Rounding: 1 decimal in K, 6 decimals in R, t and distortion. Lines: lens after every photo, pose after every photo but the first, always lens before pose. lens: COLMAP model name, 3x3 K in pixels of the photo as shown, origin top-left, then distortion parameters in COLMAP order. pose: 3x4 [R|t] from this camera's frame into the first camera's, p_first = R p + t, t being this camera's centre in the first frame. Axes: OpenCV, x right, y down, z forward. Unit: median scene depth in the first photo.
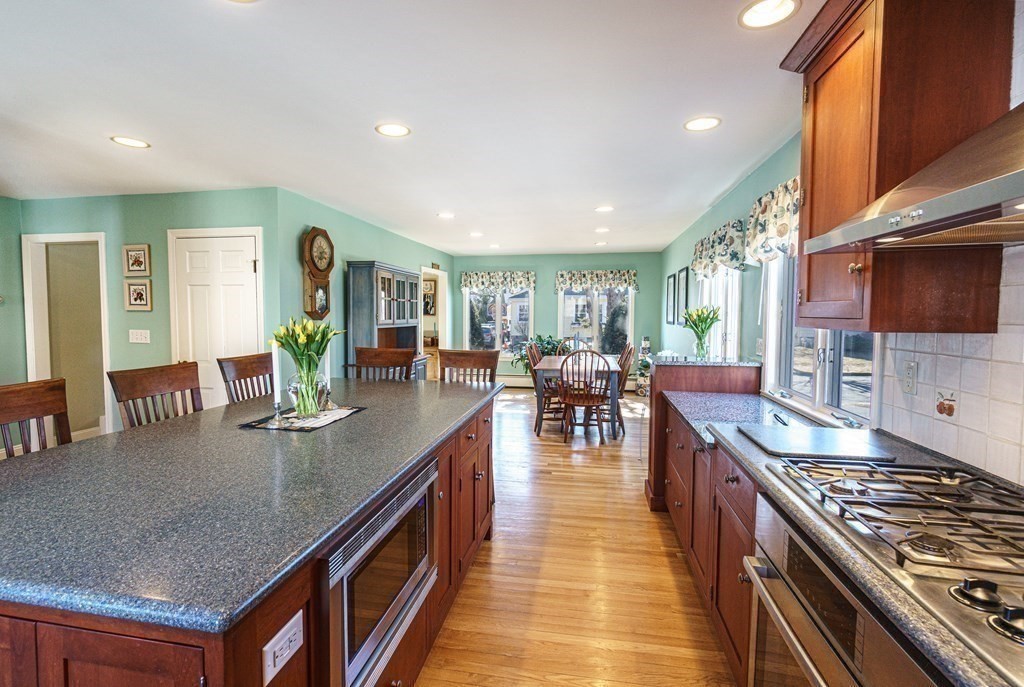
lens RADIAL K [[474.6, 0, 512.0], [0, 474.6, 343.5], [0, 0, 1]] dist [-0.000442, -0.000013]
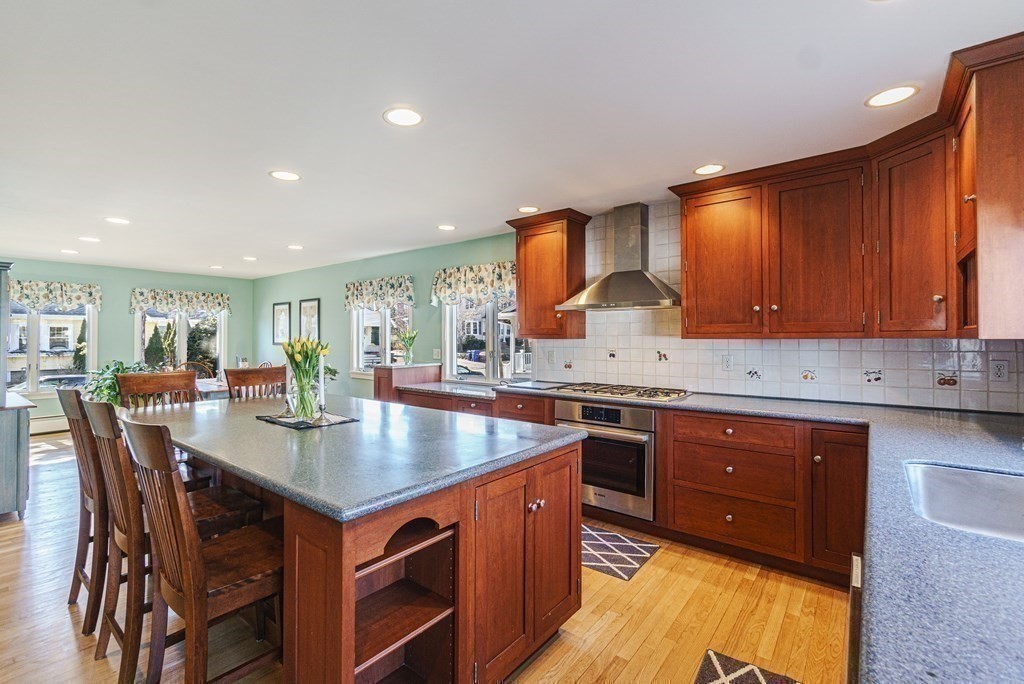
lens RADIAL K [[457.9, 0, 504.9], [0, 457.9, 334.9], [0, 0, 1]] dist [-0.005198, 0.000985]
pose [[0.492053, 0.003518, 0.870558, -0.305833], [0.058073, 0.997632, -0.036855, 0.005378], [-0.868626, 0.068691, 0.490683, -0.006162]]
